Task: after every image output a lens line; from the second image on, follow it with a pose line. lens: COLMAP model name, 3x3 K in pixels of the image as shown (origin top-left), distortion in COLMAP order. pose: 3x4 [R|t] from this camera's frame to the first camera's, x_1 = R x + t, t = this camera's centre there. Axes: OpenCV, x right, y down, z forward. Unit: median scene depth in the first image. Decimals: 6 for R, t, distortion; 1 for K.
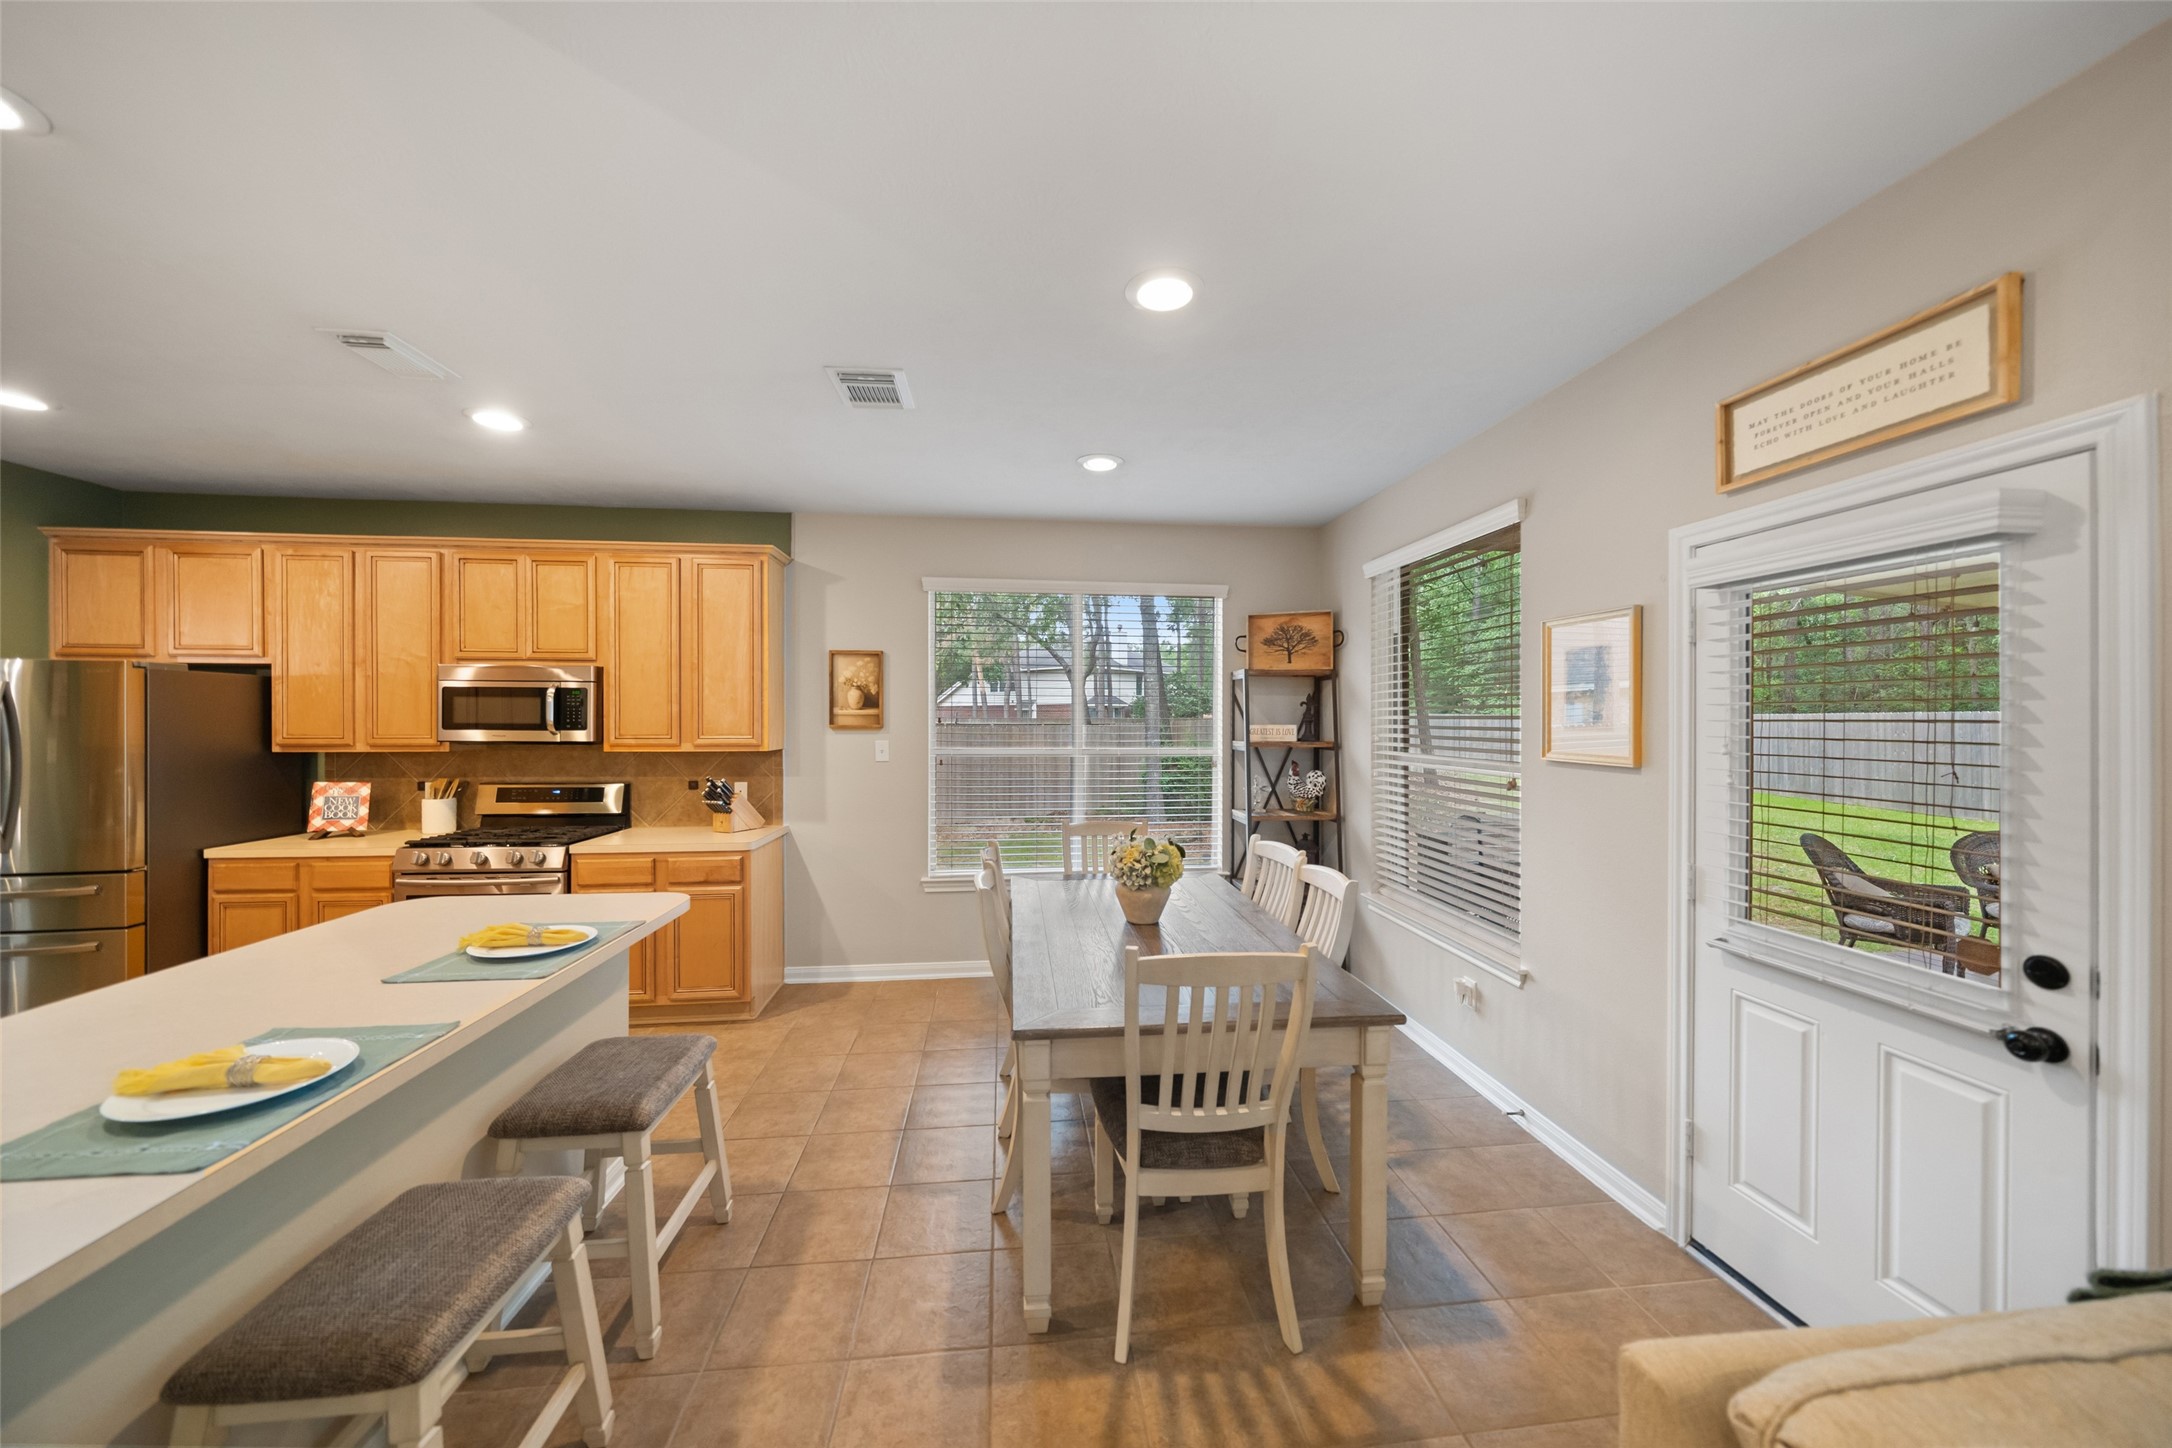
lens RADIAL K [[748.0, 0, 1091.3], [0, 748.0, 718.4], [0, 0, 1]] dist [-0.007588, -0.000043]
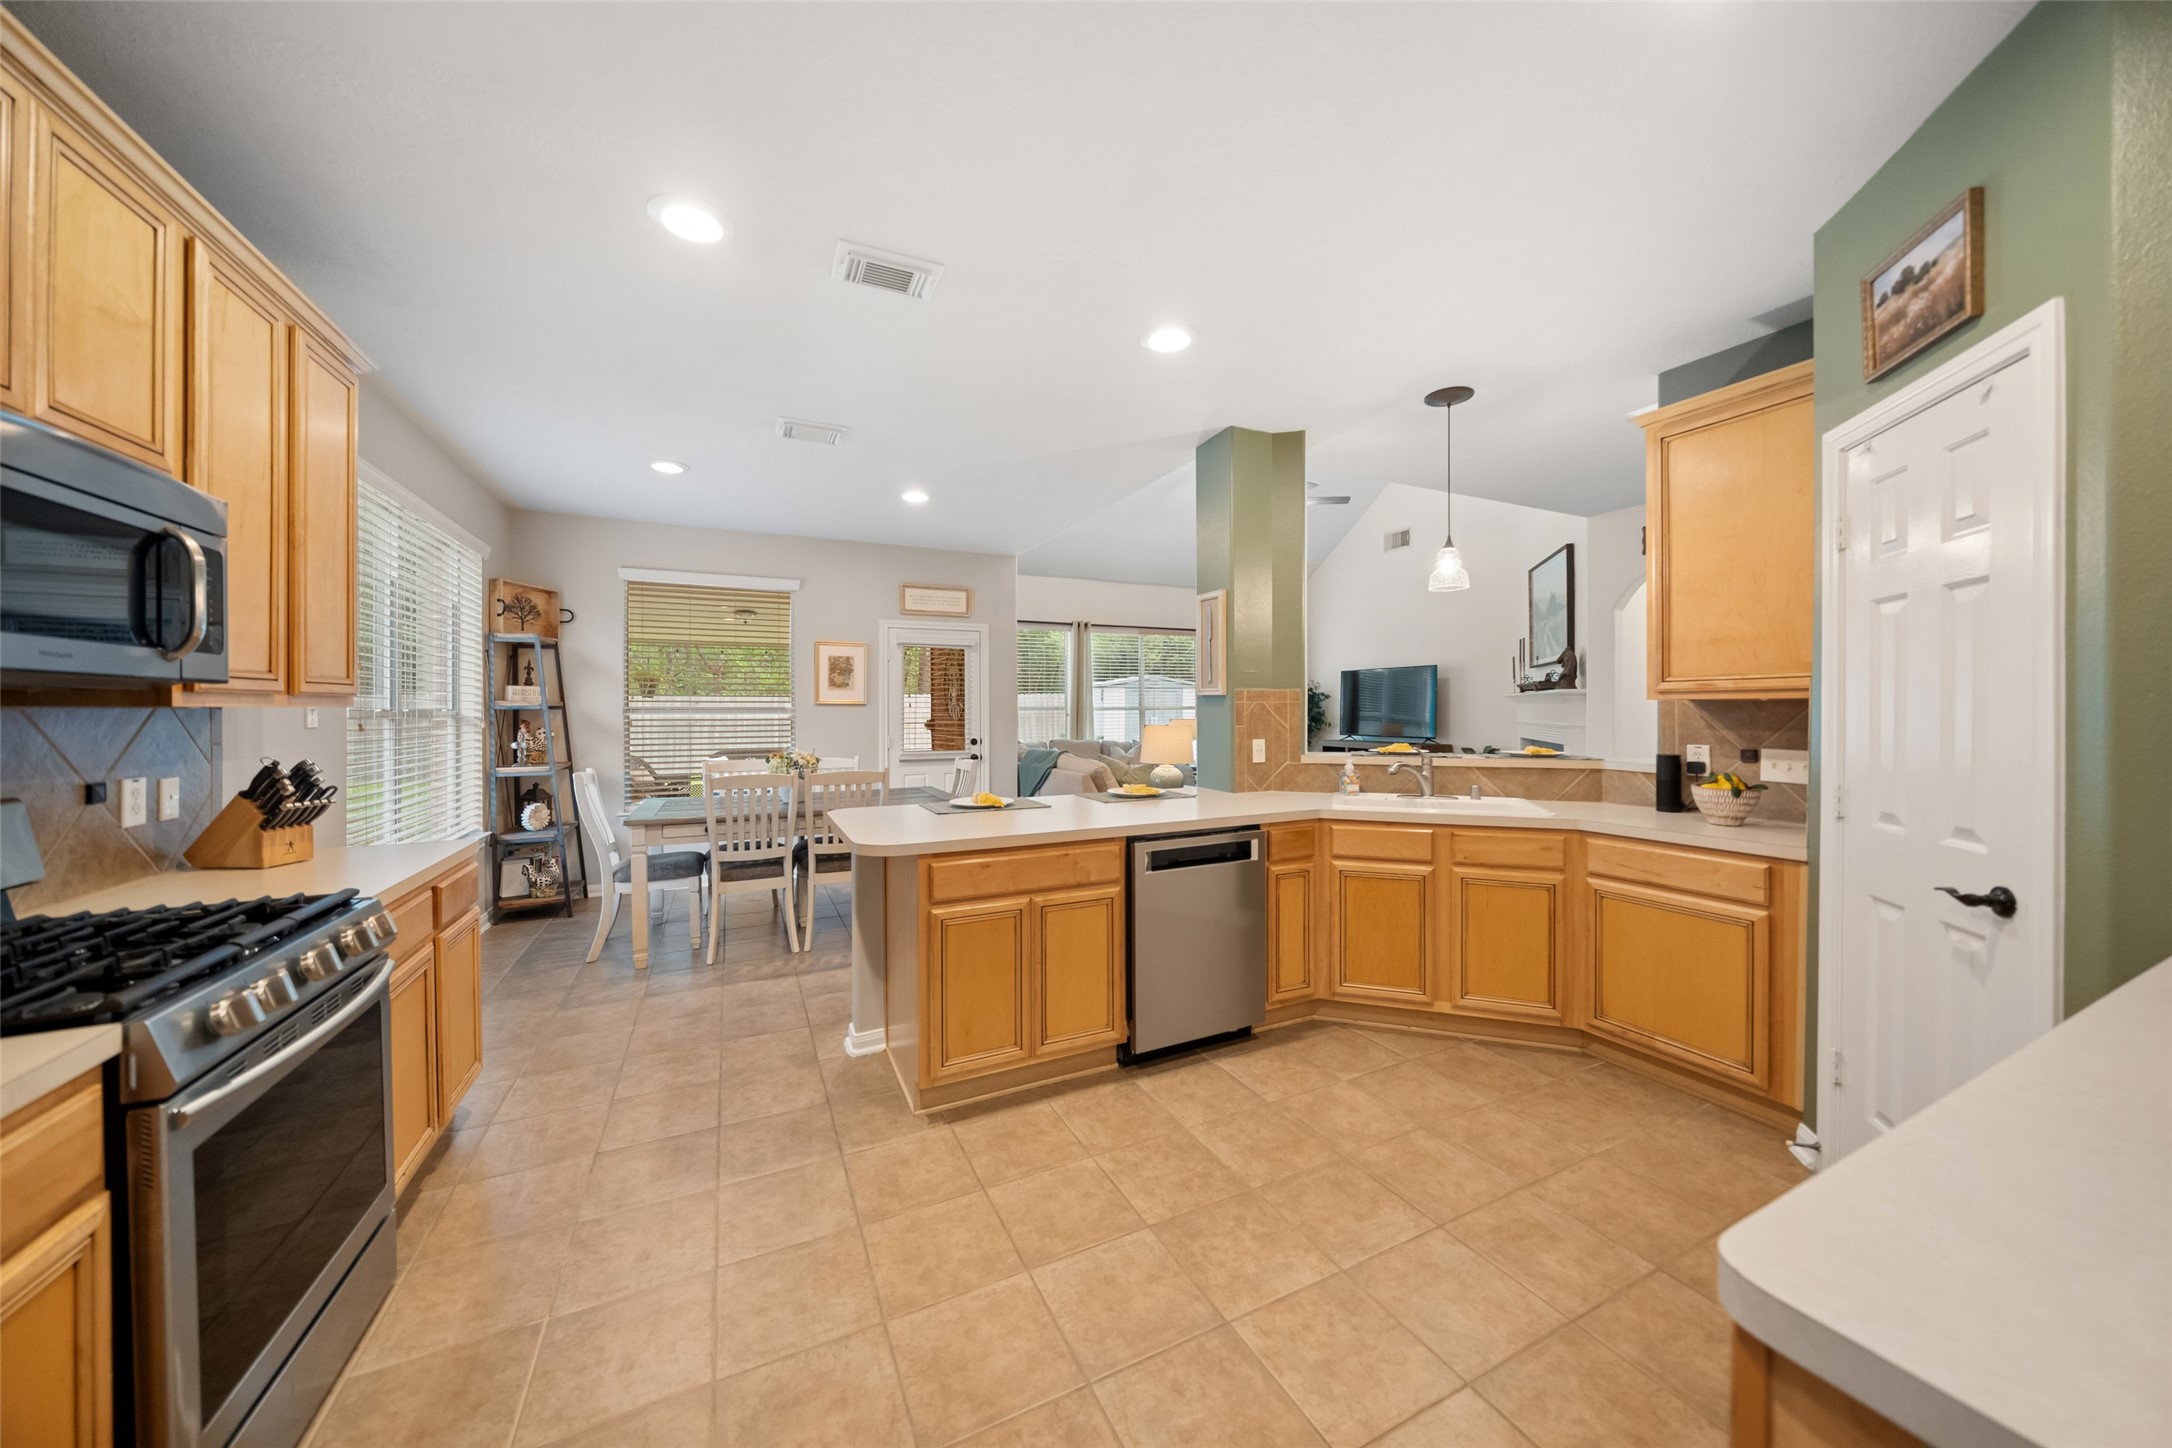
lens RADIAL K [[748.0, 0, 1087.9], [0, 748.0, 706.6], [0, 0, 1]] dist [-0.007588, -0.000043]
pose [[-0.329816, 0.001736, 0.944044, -1.212945], [0.001031, 0.999998, -0.001479, 0.046388], [-0.944045, 0.000486, -0.329817, 0.672204]]
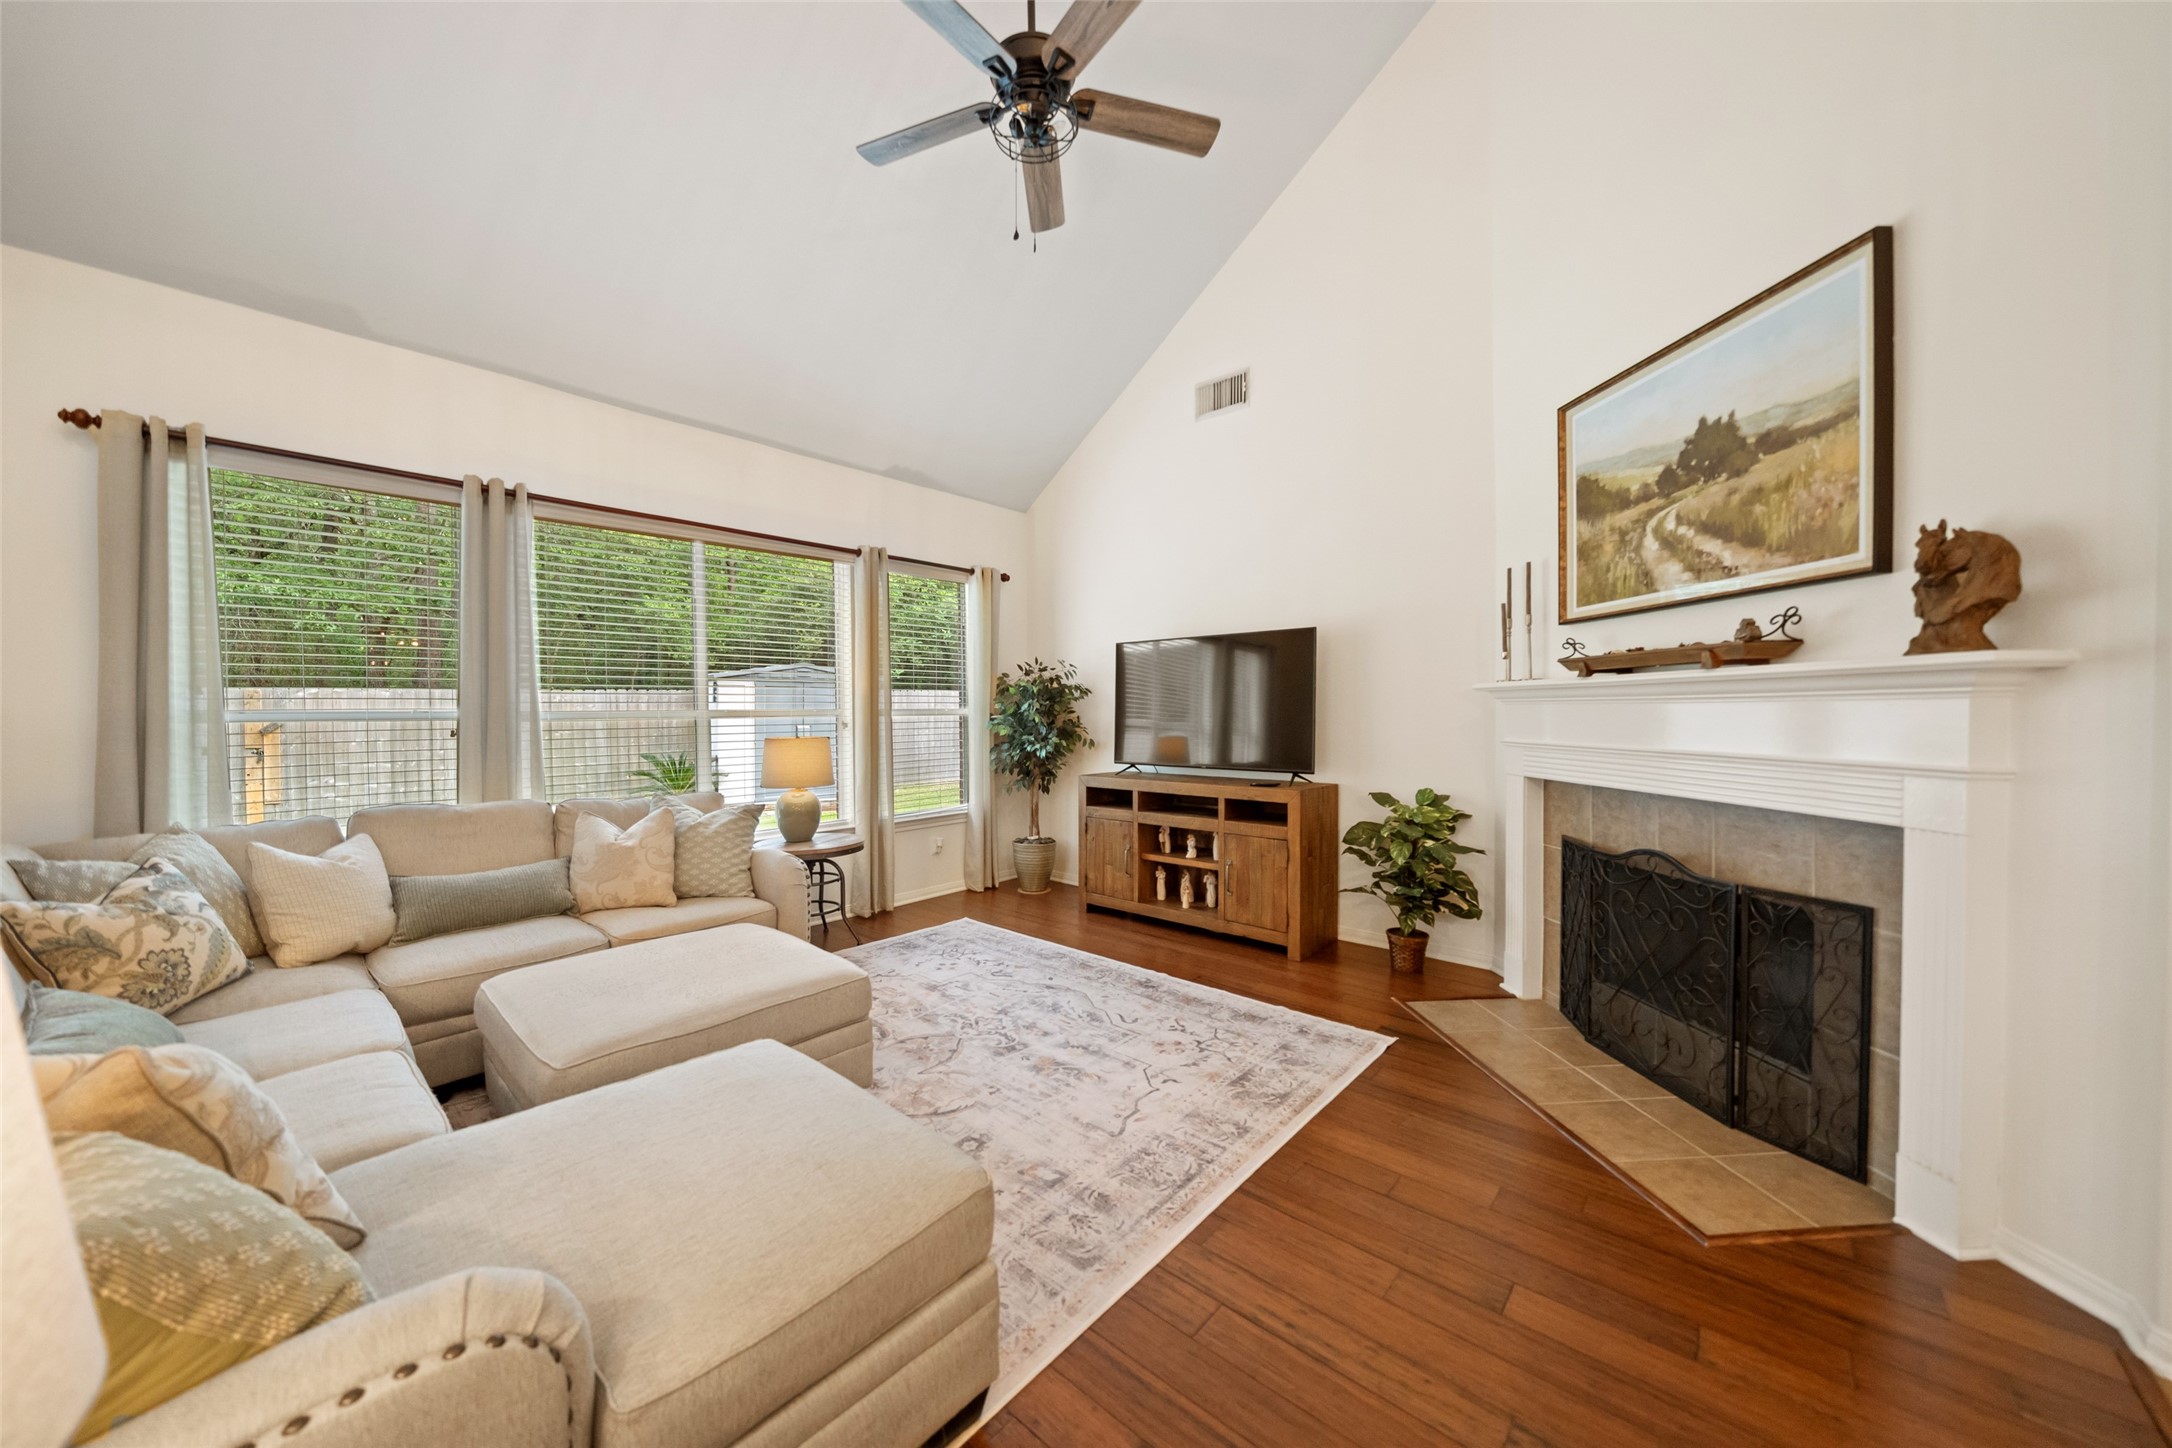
lens RADIAL K [[748.0, 0, 1080.1], [0, 748.0, 727.3], [0, 0, 1]] dist [-0.007588, -0.000043]
pose [[-0.664768, -0.013460, 0.746928, -0.099834], [0.001991, 0.999802, 0.019790, 0.047005], [-0.747047, 0.014643, -0.664610, -0.011670]]
